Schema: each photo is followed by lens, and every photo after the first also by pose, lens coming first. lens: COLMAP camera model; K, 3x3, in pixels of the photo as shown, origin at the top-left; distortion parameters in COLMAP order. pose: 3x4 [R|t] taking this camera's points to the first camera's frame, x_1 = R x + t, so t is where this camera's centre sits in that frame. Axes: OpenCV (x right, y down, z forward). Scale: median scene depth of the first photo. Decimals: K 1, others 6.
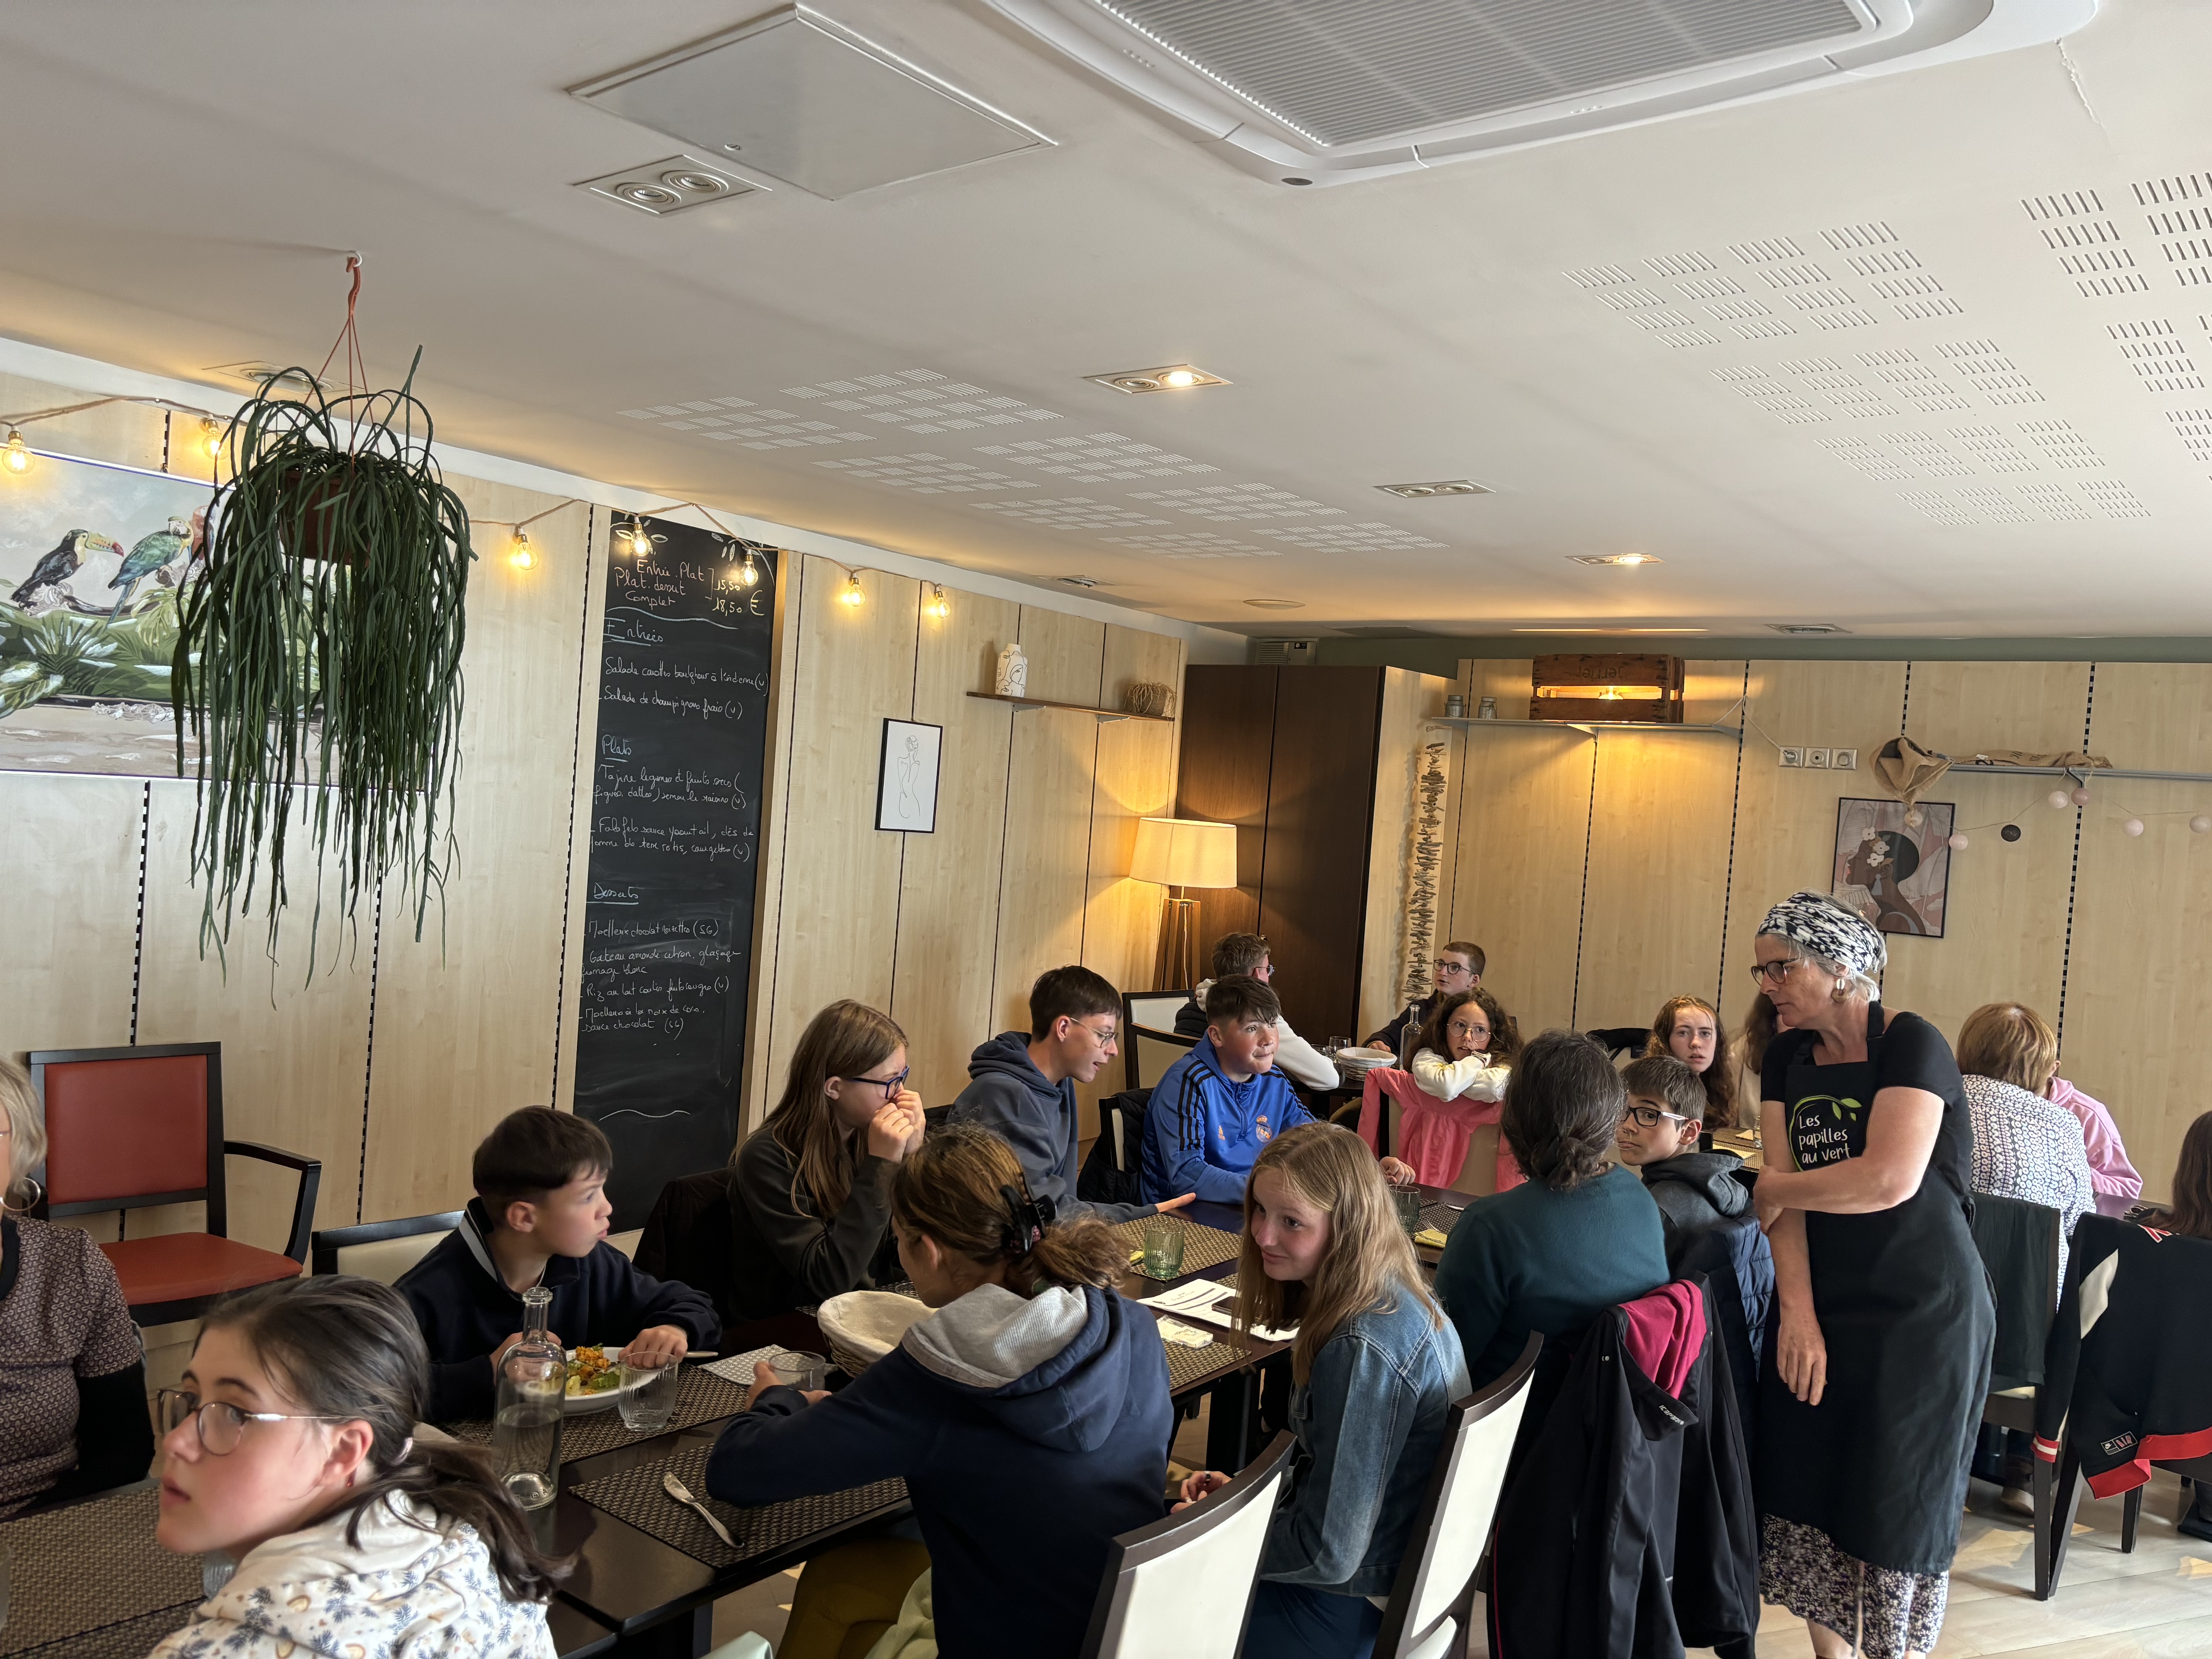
lens RADIAL K [[1613.0, 0, 1106.0], [0, 1613.0, 829.5], [0, 0, 1]] dist [0.005283, 0.000711]
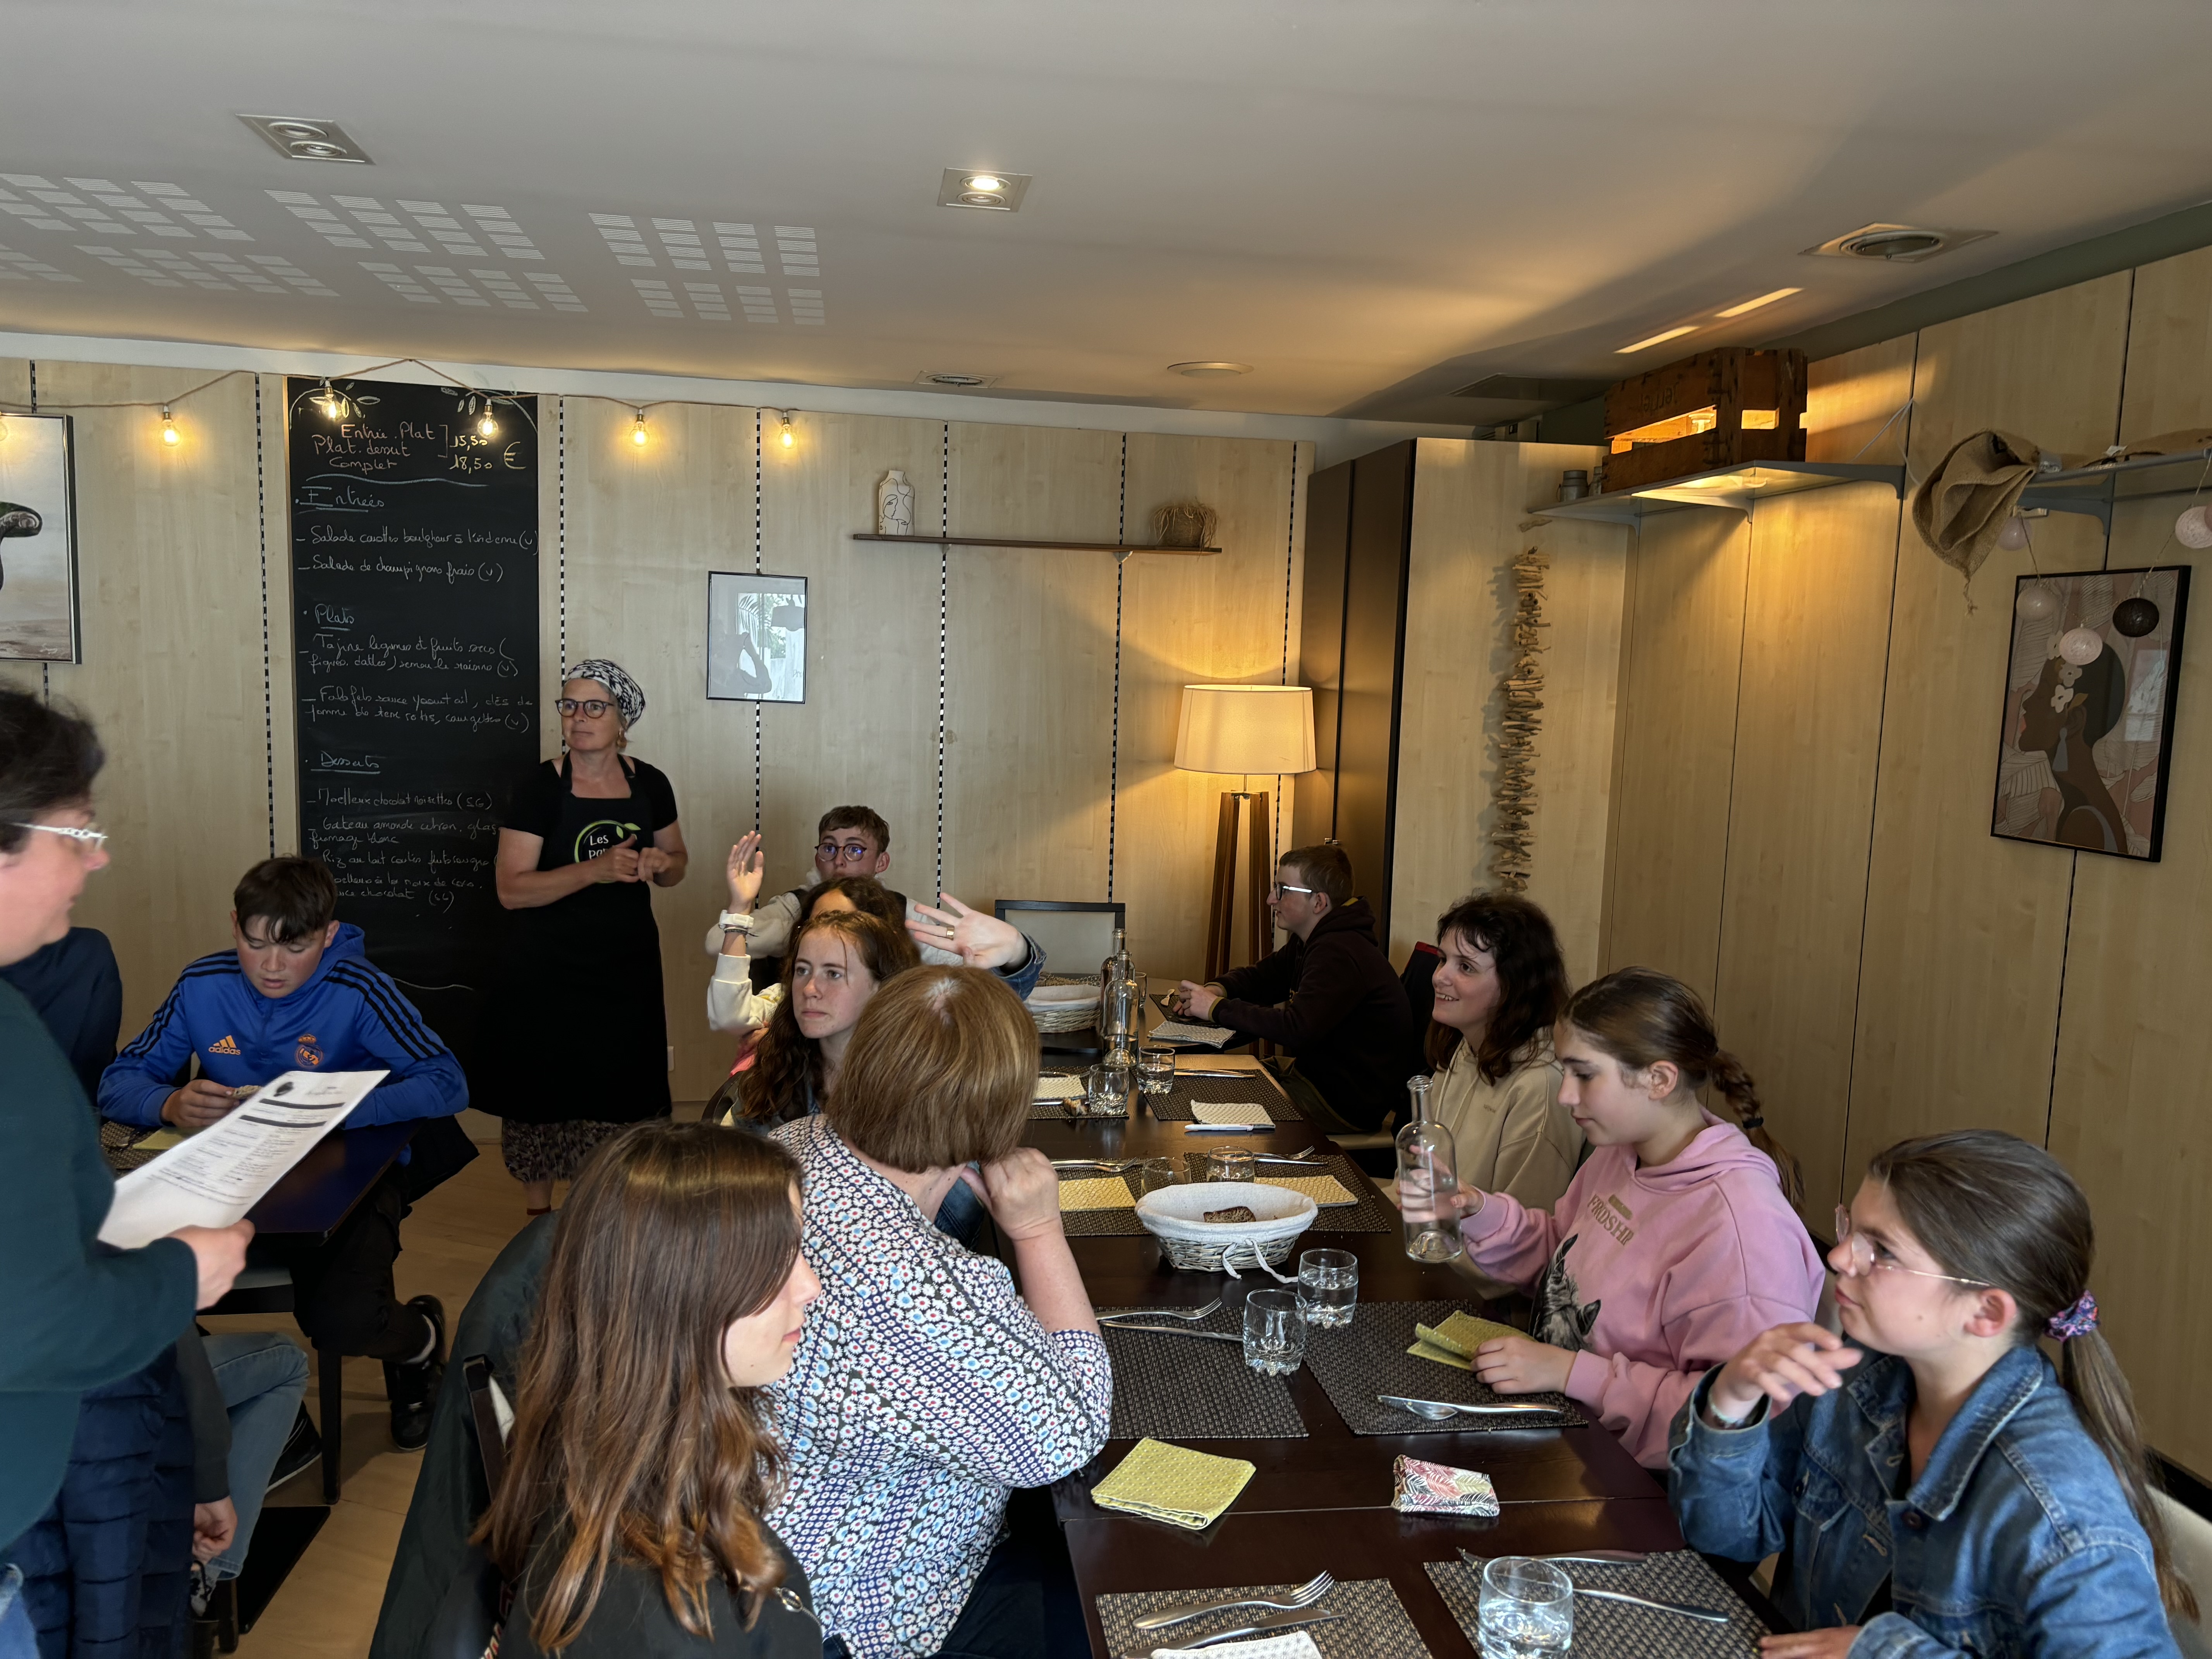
lens RADIAL K [[1683.8, 0, 1106.0], [0, 1683.8, 829.5], [0, 0, 1]] dist [-0.004659, 0.053176]
pose [[0.738934, 0.019735, -0.673489, 0.705354], [0.007865, 0.999250, 0.037909, 0.042392], [0.673732, -0.033309, 0.738225, 0.502466]]
